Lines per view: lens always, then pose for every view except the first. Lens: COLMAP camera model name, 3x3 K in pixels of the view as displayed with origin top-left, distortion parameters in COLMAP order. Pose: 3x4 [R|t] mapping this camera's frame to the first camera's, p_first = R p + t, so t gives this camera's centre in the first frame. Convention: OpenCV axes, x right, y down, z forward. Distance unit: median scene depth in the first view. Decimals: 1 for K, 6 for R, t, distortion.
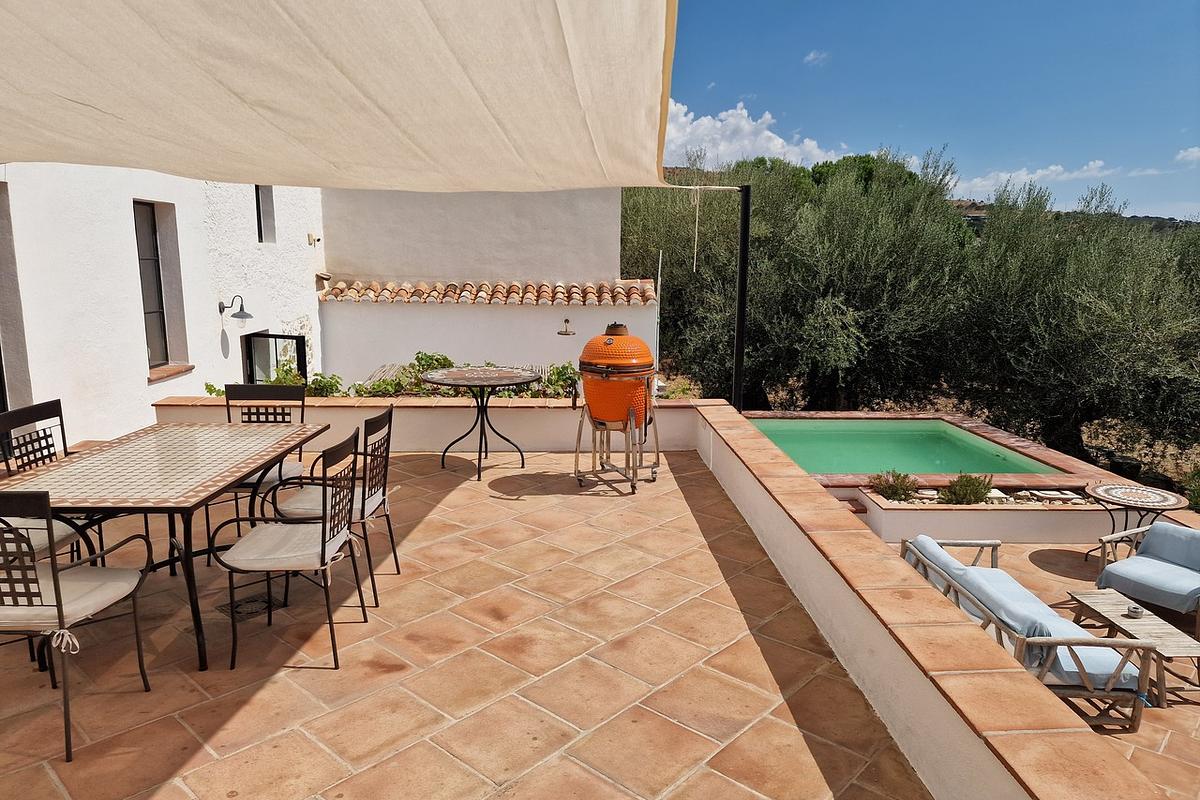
lens RADIAL K [[776.4, 0, 600.0], [0, 776.4, 400.0], [0, 0, 1]] dist [0.002667, 0.001911]
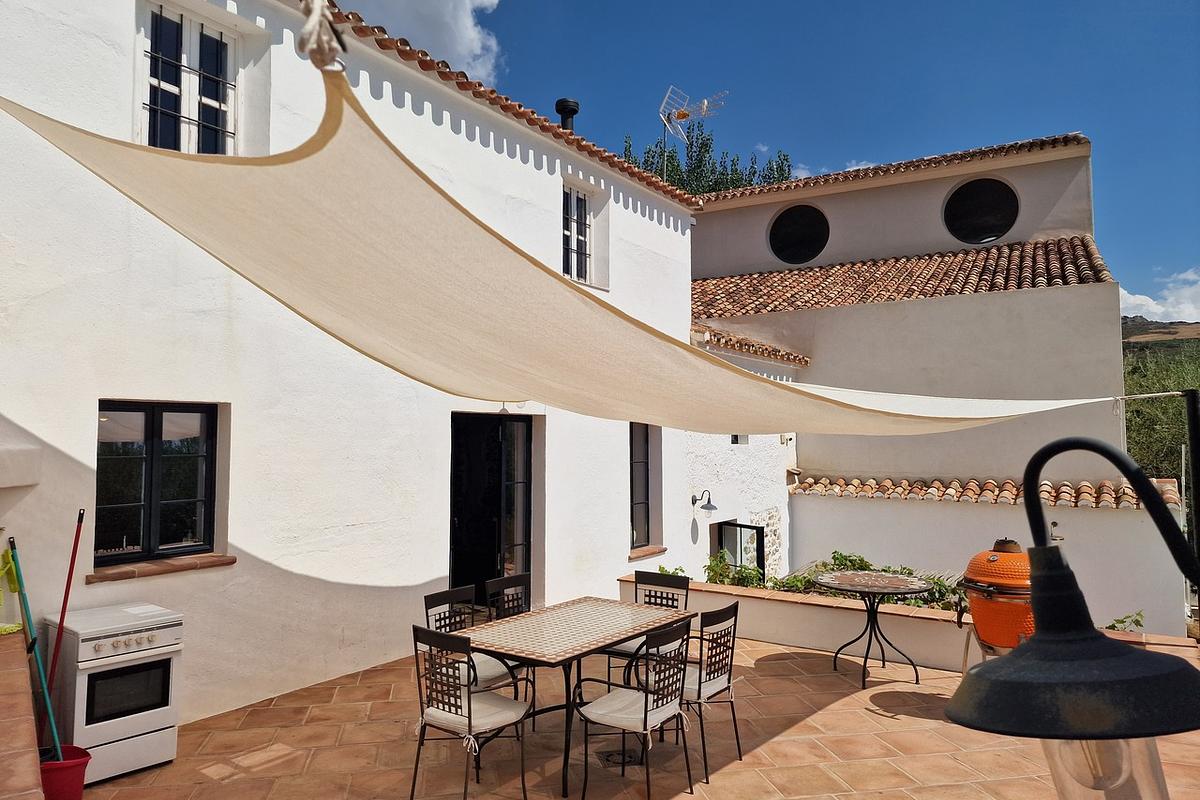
lens RADIAL K [[788.0, 0, 604.8], [0, 788.0, 406.7], [0, 0, 1]] dist [0.105457, -0.115754]
pose [[0.791536, -0.043948, -0.609540, 0.237777], [-0.090701, 0.977916, -0.188290, -0.028297], [0.604354, 0.204325, 0.770070, -0.079298]]
